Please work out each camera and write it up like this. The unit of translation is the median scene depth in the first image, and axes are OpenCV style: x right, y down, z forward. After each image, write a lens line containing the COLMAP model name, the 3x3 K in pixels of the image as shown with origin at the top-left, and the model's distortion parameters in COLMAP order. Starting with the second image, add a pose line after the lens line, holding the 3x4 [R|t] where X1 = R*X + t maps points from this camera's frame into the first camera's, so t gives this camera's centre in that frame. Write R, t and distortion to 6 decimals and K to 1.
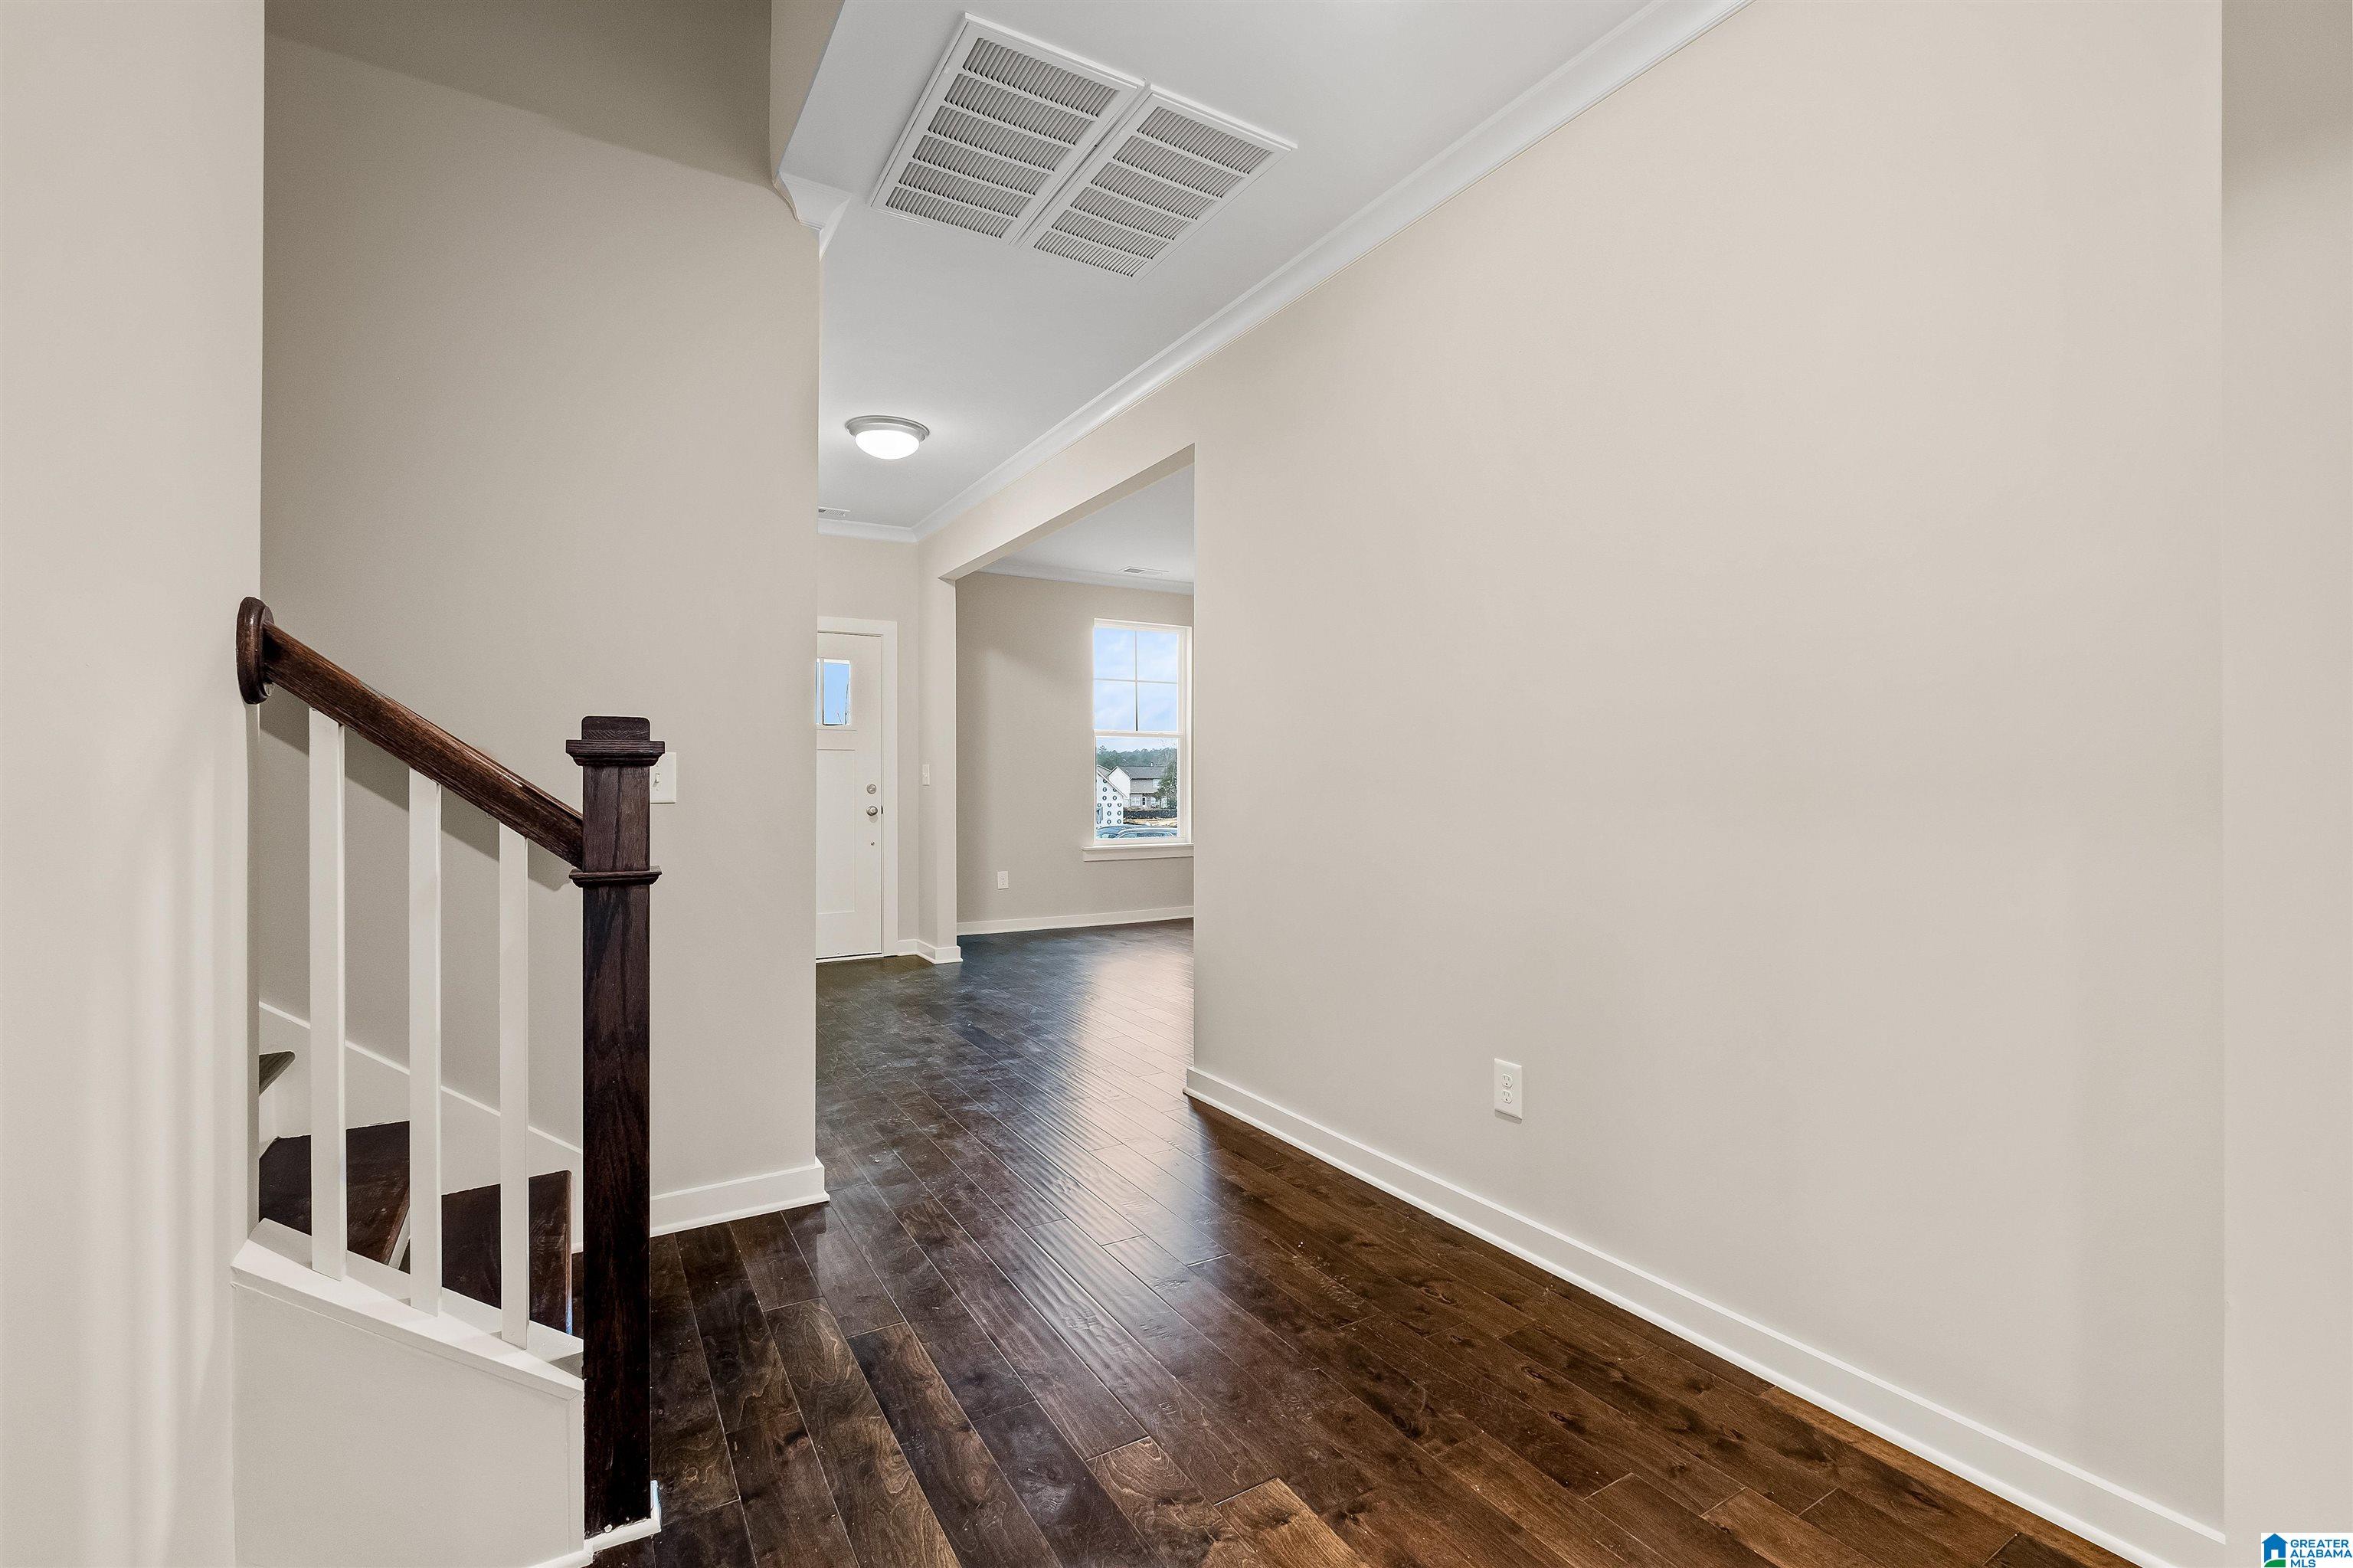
lens RADIAL K [[1006.5, 0, 1177.5], [0, 1006.5, 789.5], [0, 0, 1]] dist [-0.001482, -0.000430]
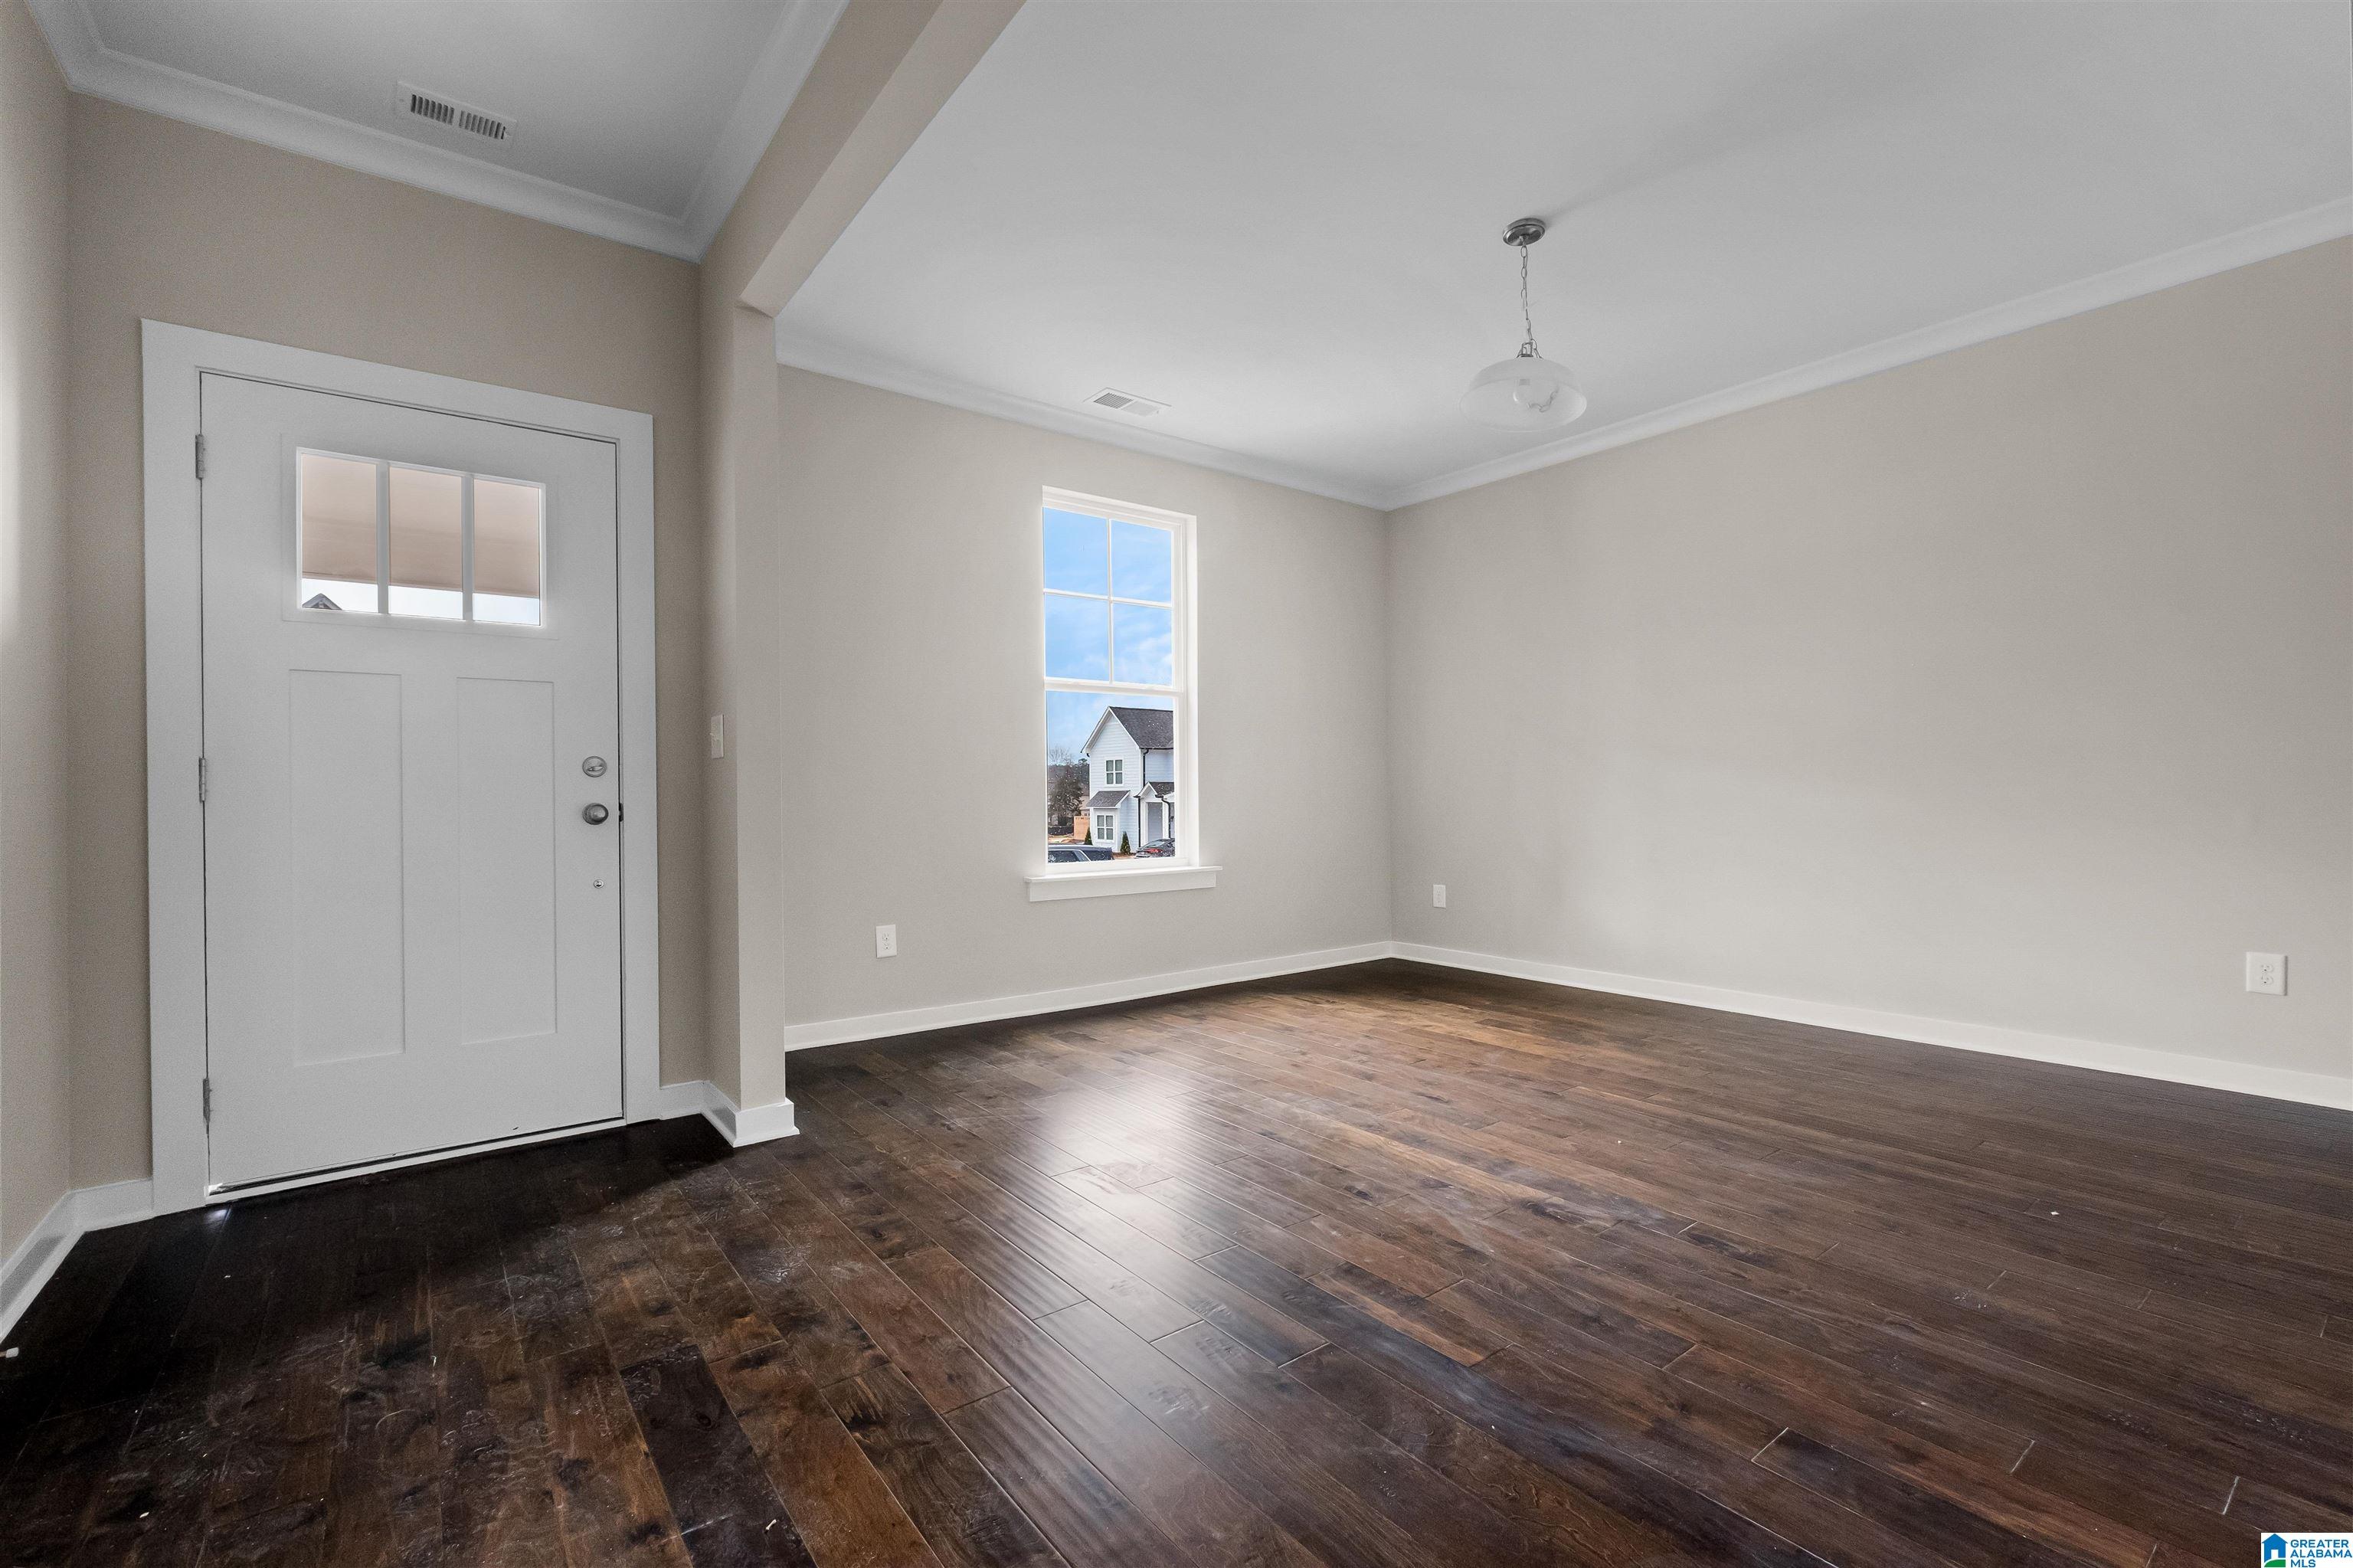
lens RADIAL K [[1021.4, 0, 1179.4], [0, 1021.4, 794.6], [0, 0, 1]] dist [-0.000117, 0.000271]
pose [[0.993941, -0.006665, 0.109709, -0.084950], [0.007908, 0.999909, -0.010900, 0.019148], [-0.109627, 0.011702, 0.993904, 0.486402]]
